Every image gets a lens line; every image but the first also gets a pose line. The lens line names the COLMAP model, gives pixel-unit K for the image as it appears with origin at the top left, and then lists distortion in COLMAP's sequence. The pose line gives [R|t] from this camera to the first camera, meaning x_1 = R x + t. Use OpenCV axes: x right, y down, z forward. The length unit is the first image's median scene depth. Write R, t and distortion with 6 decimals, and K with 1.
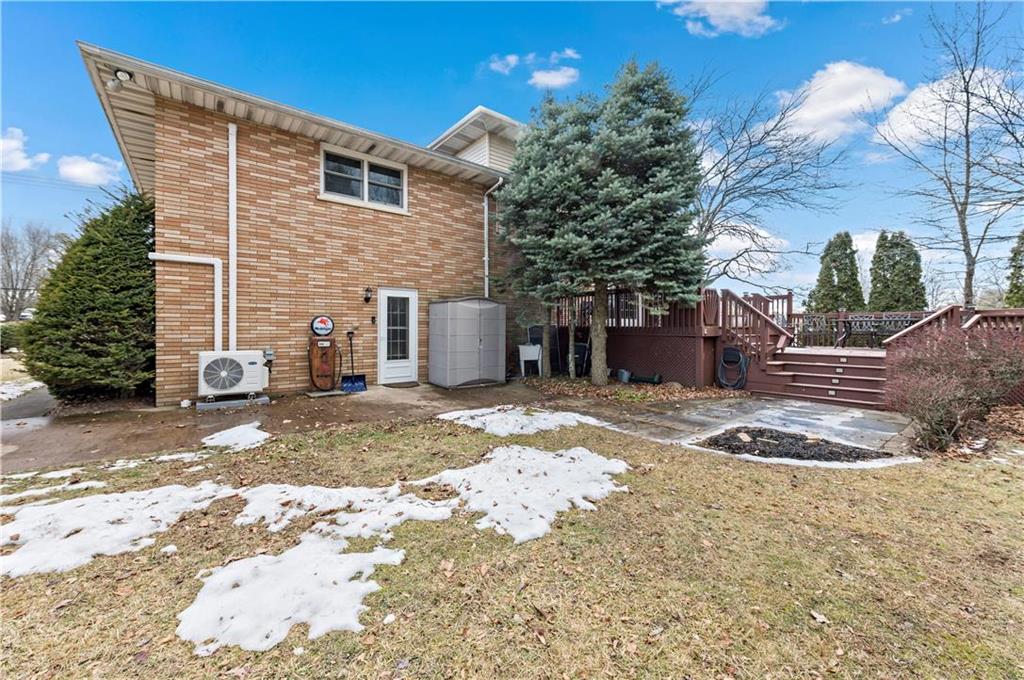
lens RADIAL K [[405.6, 0, 512.0], [0, 405.6, 329.4], [0, 0, 1]] dist [0.009176, -0.000615]
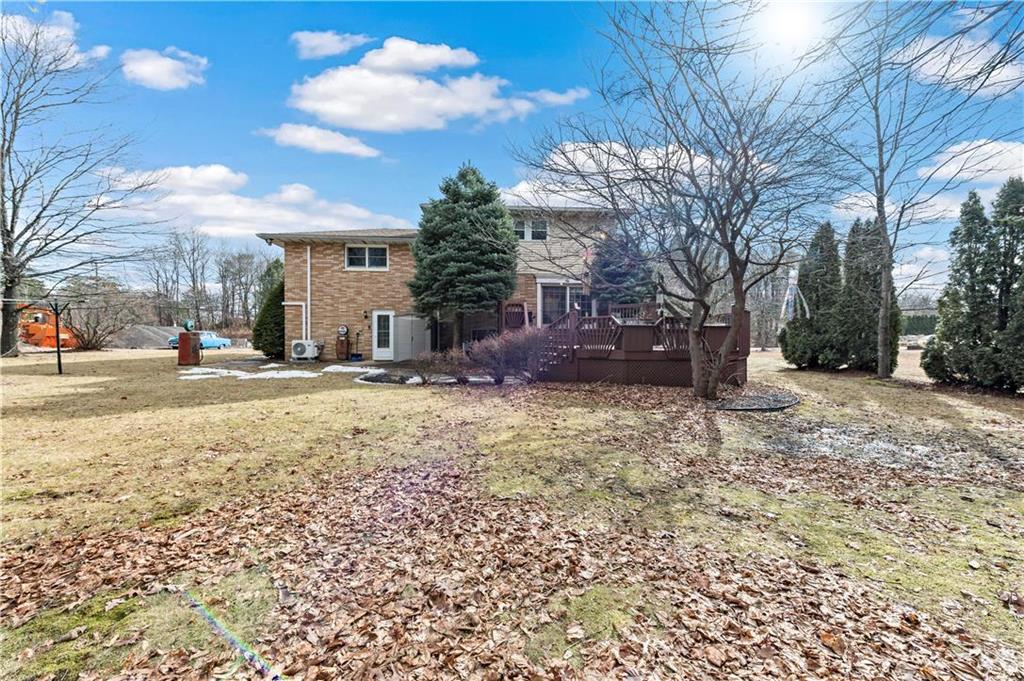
lens RADIAL K [[405.6, 0, 513.7], [0, 405.6, 340.9], [0, 0, 1]] dist [0.009176, -0.000615]
pose [[0.822023, 0.002823, -0.569447, 1.522261], [-0.002499, 0.999996, 0.001350, 0.044468], [0.569448, 0.000313, 0.822027, -0.254880]]
